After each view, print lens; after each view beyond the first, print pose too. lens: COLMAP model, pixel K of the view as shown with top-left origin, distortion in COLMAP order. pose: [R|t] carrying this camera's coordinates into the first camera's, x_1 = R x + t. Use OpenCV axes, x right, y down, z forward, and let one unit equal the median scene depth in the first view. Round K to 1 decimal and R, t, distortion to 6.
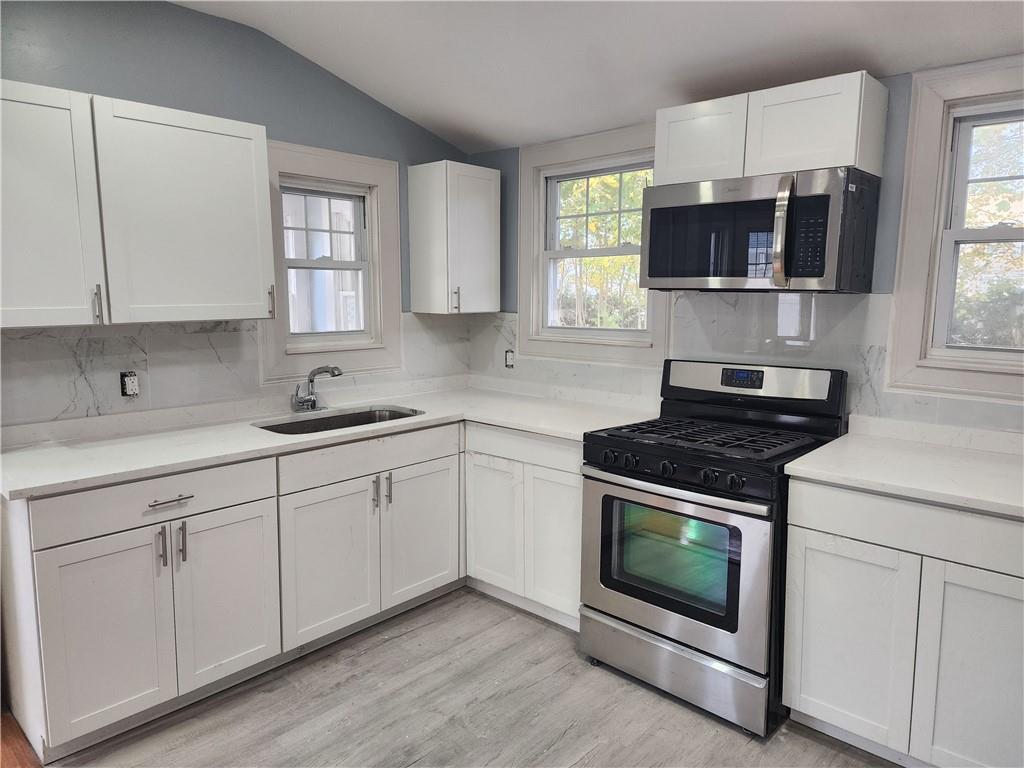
lens RADIAL K [[678.7, 0, 505.0], [0, 678.7, 380.6], [0, 0, 1]] dist [0.036384, -0.030626]
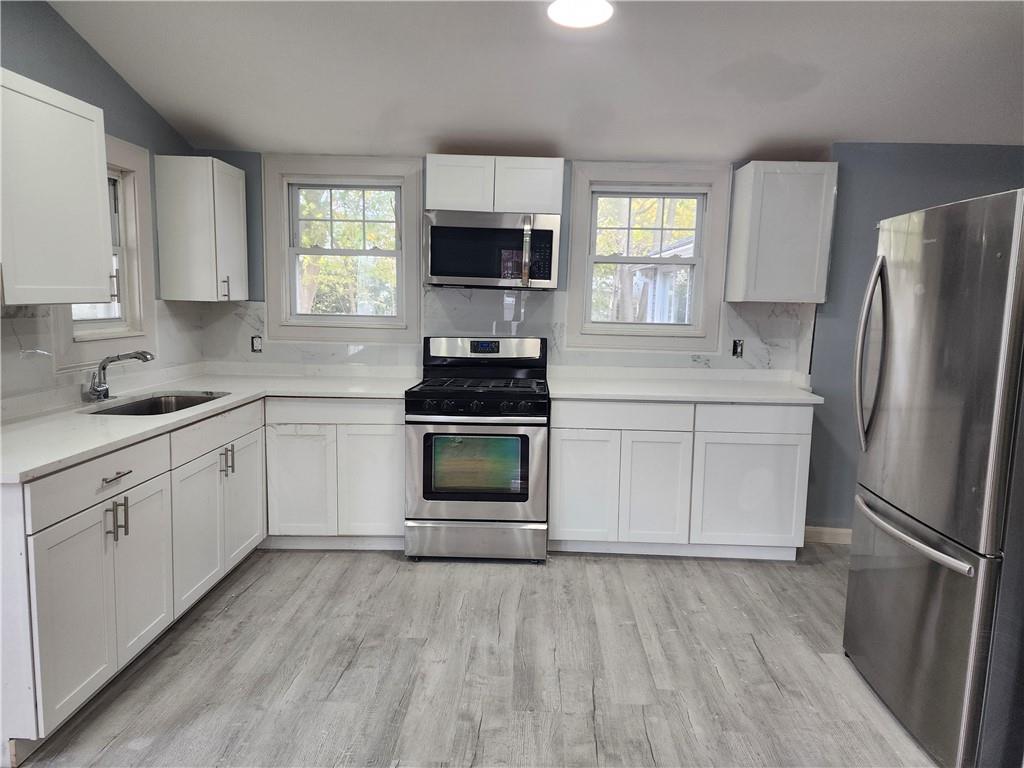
lens RADIAL K [[678.7, 0, 521.1], [0, 678.7, 389.9], [0, 0, 1]] dist [0.036384, -0.030626]
pose [[0.742501, -0.076858, 0.665421, -0.562349], [0.066365, 0.996949, 0.041098, 0.033562], [-0.666549, 0.013646, 0.745336, -0.140070]]
